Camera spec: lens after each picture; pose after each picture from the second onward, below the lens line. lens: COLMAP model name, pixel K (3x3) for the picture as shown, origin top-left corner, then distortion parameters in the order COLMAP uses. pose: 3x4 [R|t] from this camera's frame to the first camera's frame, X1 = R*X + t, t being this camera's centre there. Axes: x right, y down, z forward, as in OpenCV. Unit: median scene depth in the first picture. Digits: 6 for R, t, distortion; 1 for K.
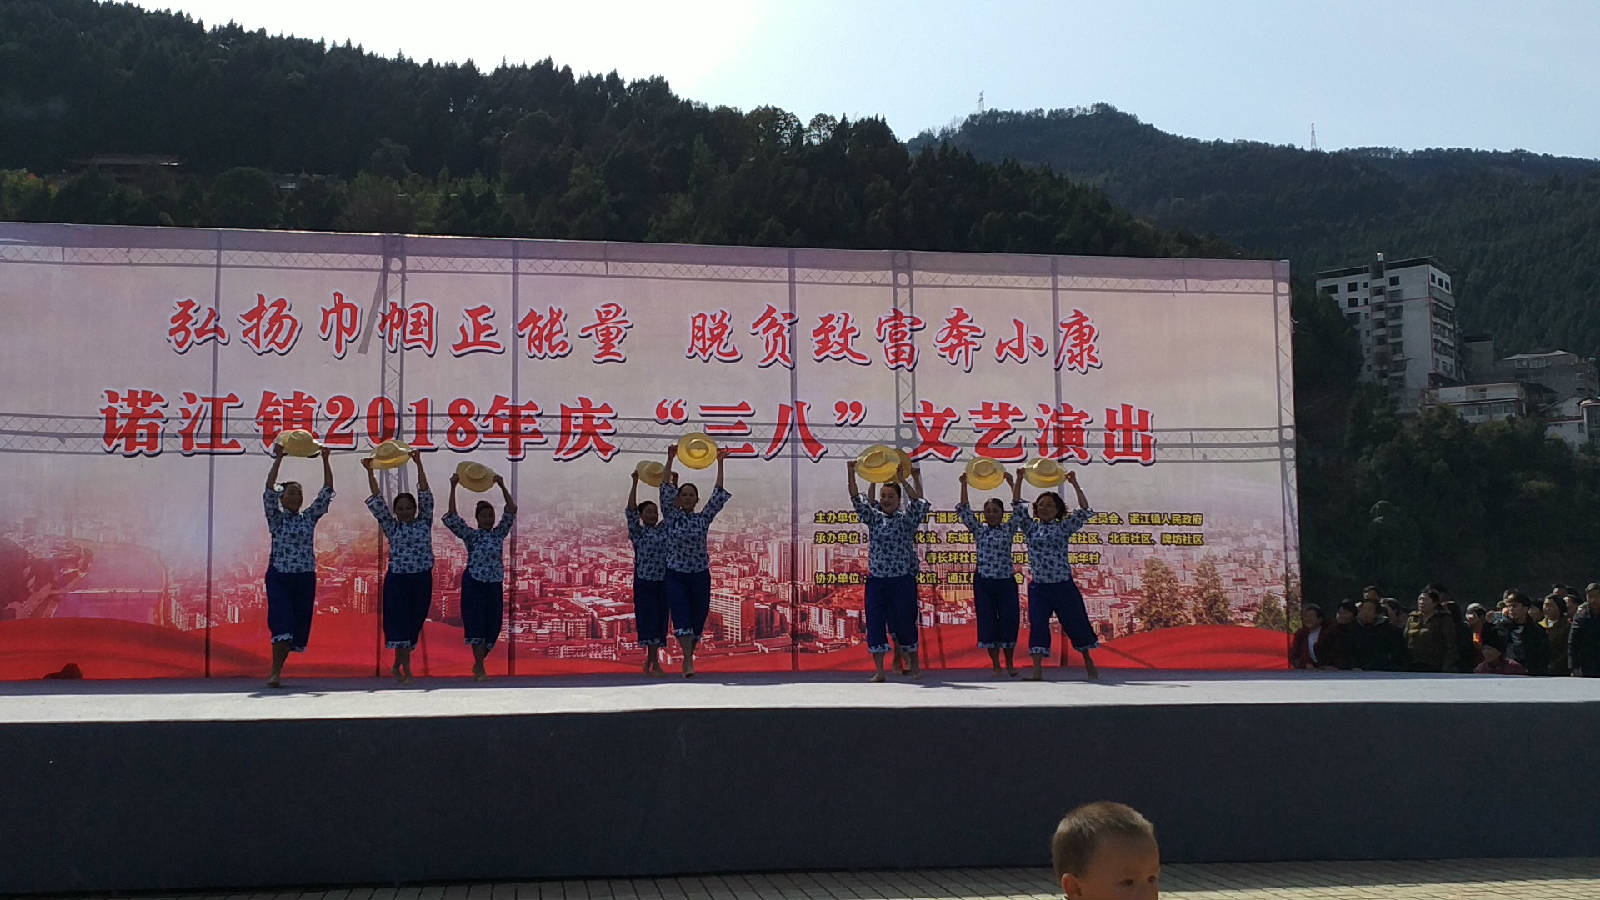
lens RADIAL K [[1535.1, 0, 786.6], [0, 1535.1, 473.3], [0, 0, 1]] dist [0.105427, -0.240265]
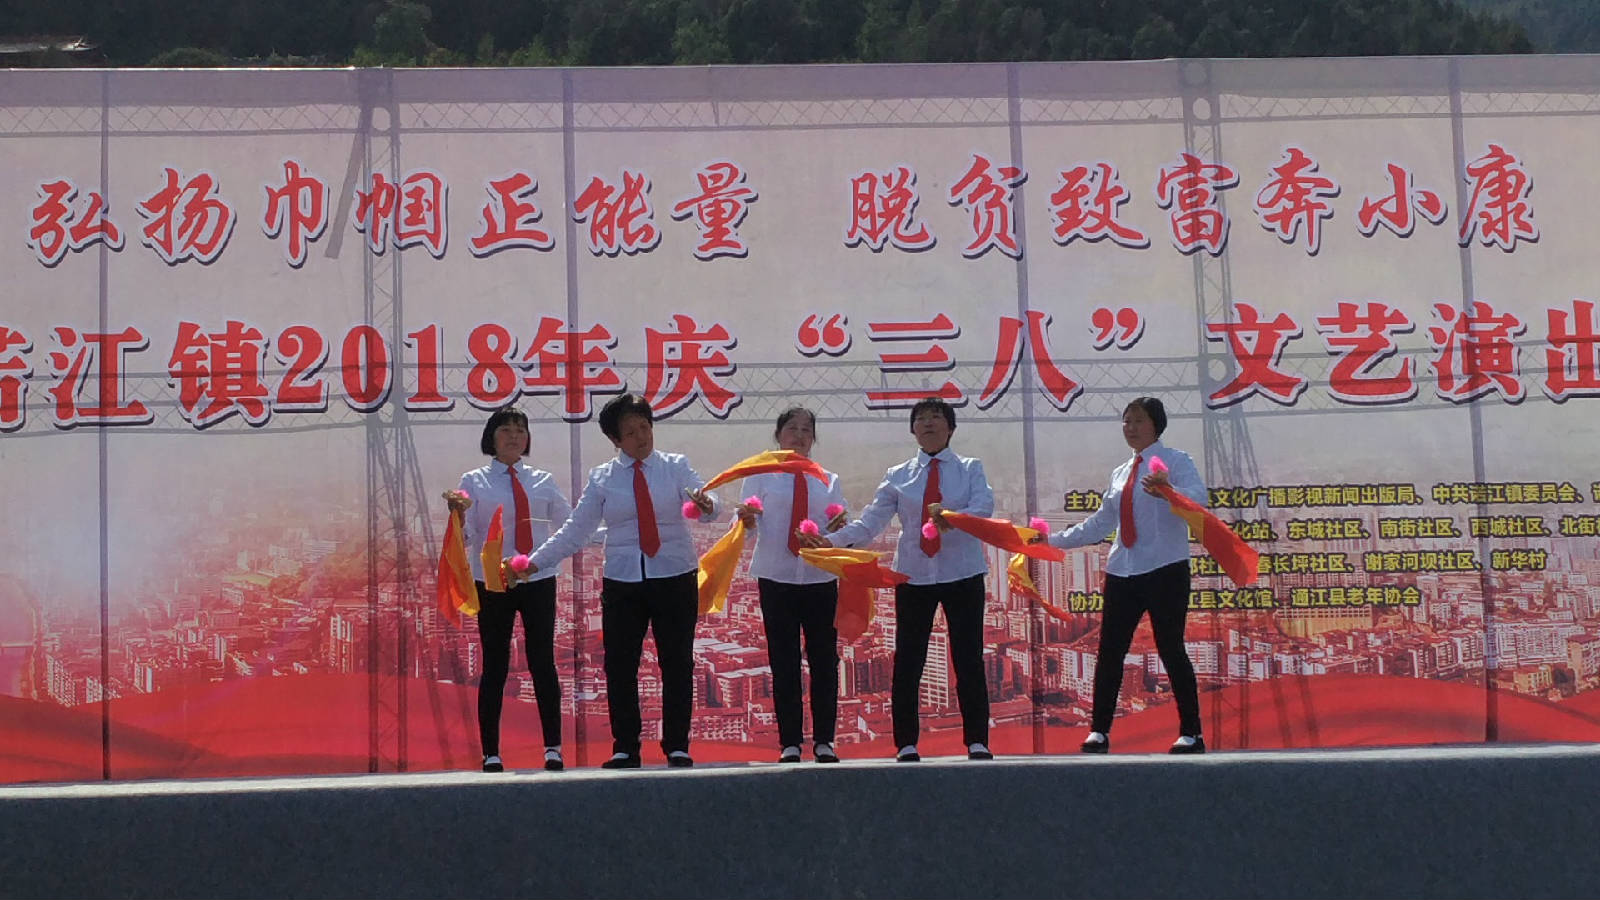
lens RADIAL K [[2053.4, 0, 745.8], [0, 2053.4, 449.4], [0, 0, 1]] dist [0.154086, -0.434238]
pose [[0.994981, -0.027327, -0.096255, -0.028370], [0.027158, 0.999626, -0.003068, 0.007165], [0.096303, 0.000439, 0.995352, 0.179110]]
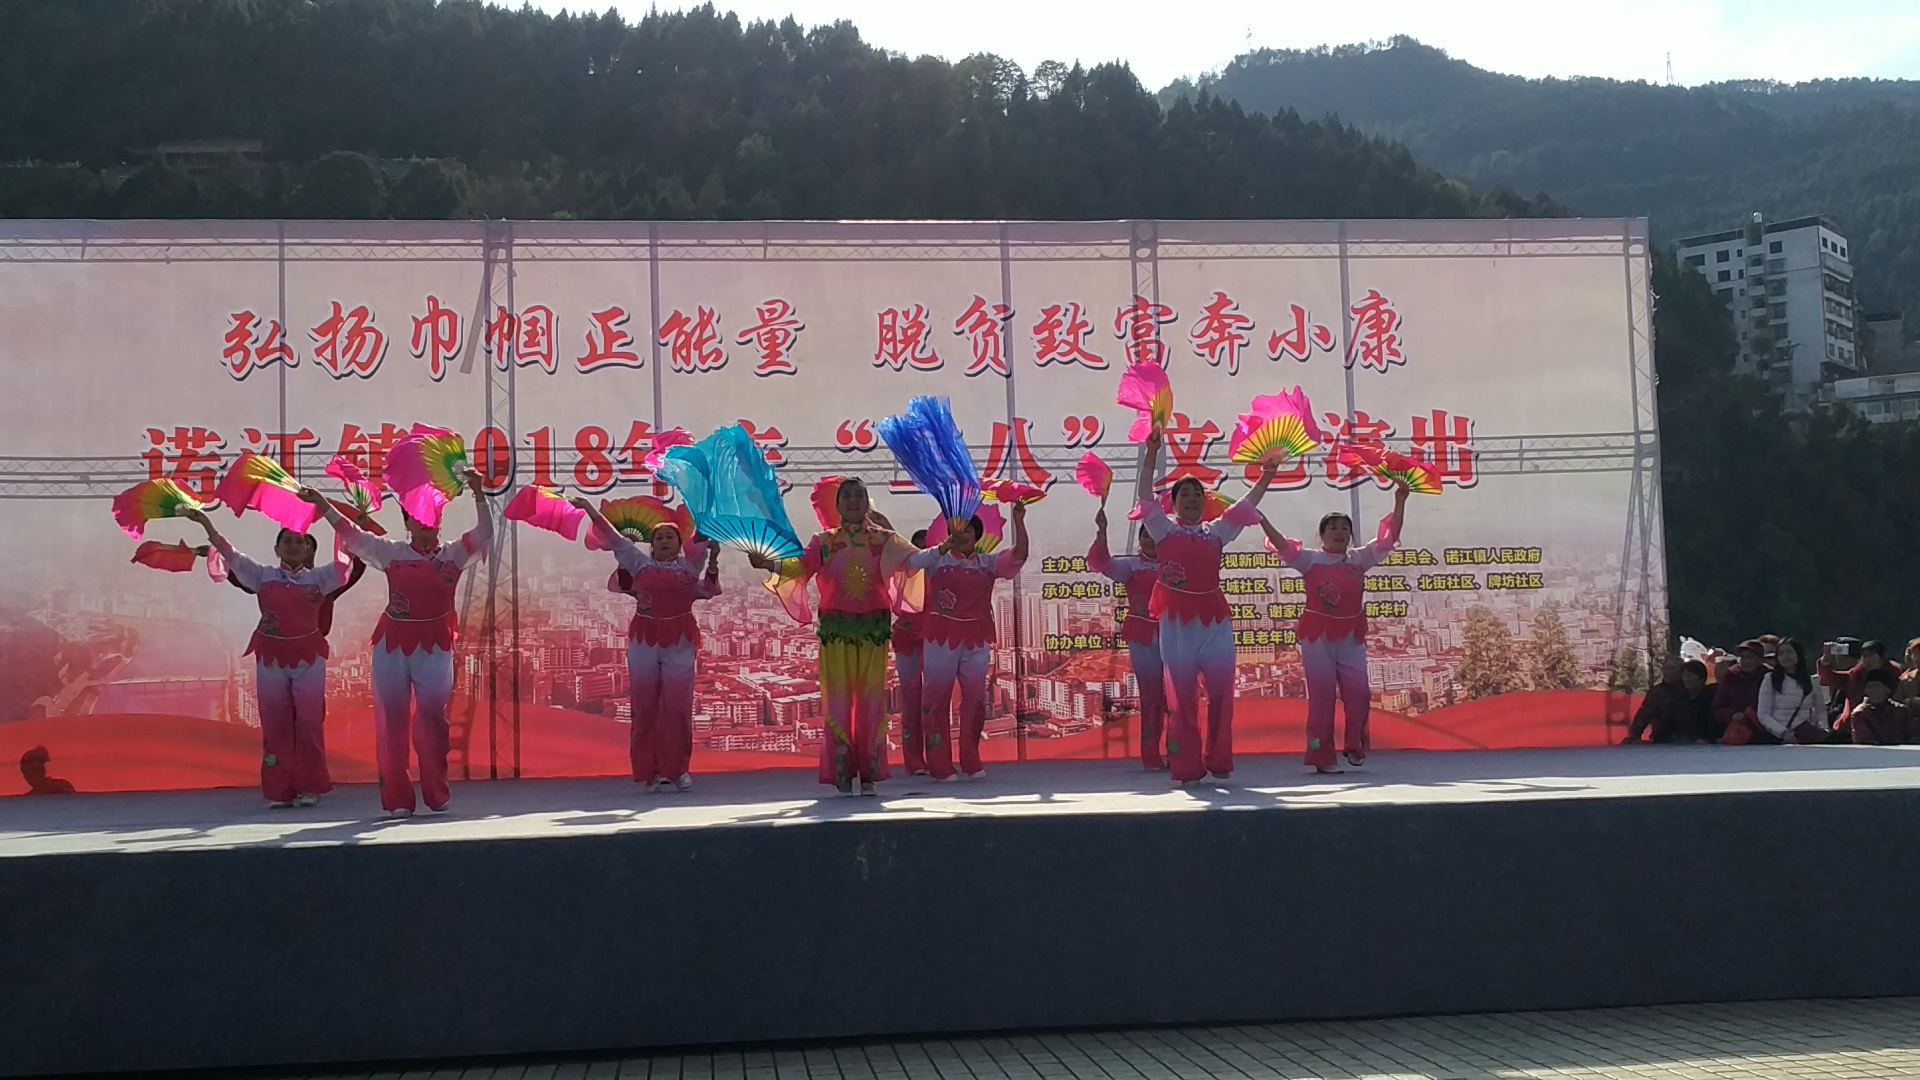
lens RADIAL K [[1982.2, 0, 942.4], [0, 1982.2, 547.1], [0, 0, 1]] dist [0.107629, -0.274543]
pose [[0.999258, -0.026127, -0.028312, -0.003736], [0.026638, 0.999486, 0.017835, -0.000118], [0.027832, -0.018576, 0.999440, -0.015227]]
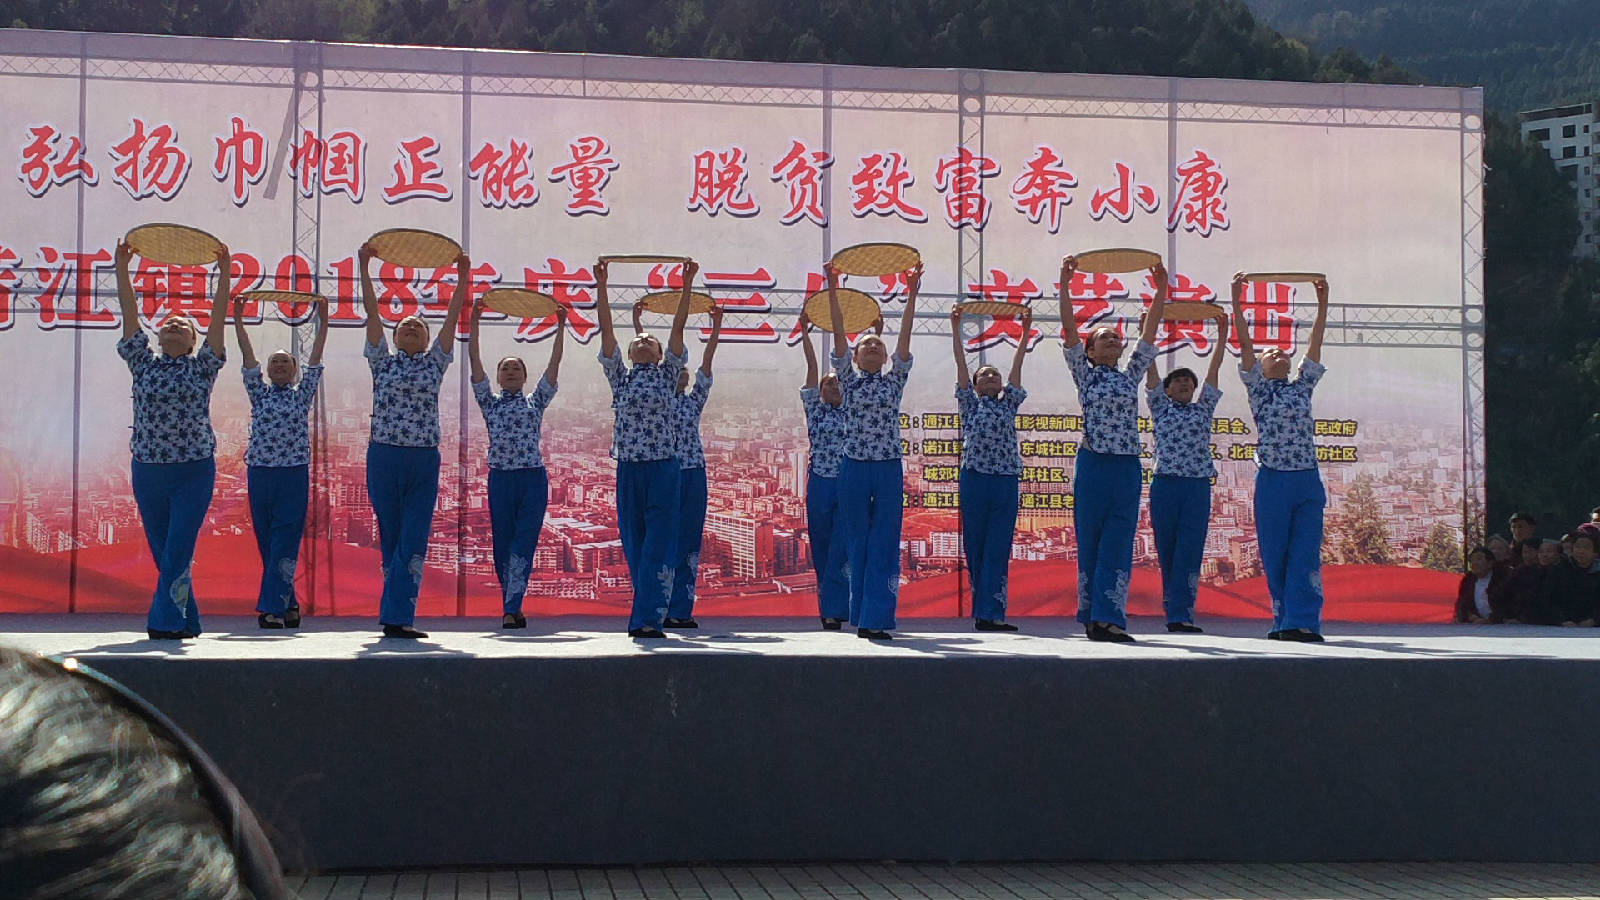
lens RADIAL K [[2250.9, 0, 799.2], [0, 2250.9, 439.6], [0, 0, 1]] dist [0.210805, -0.921820]
pose [[0.999858, 0.016848, 0.000037, -0.007717], [-0.016821, 0.998166, 0.058153, -0.027590], [0.000942, -0.058146, 0.998308, -0.137188]]
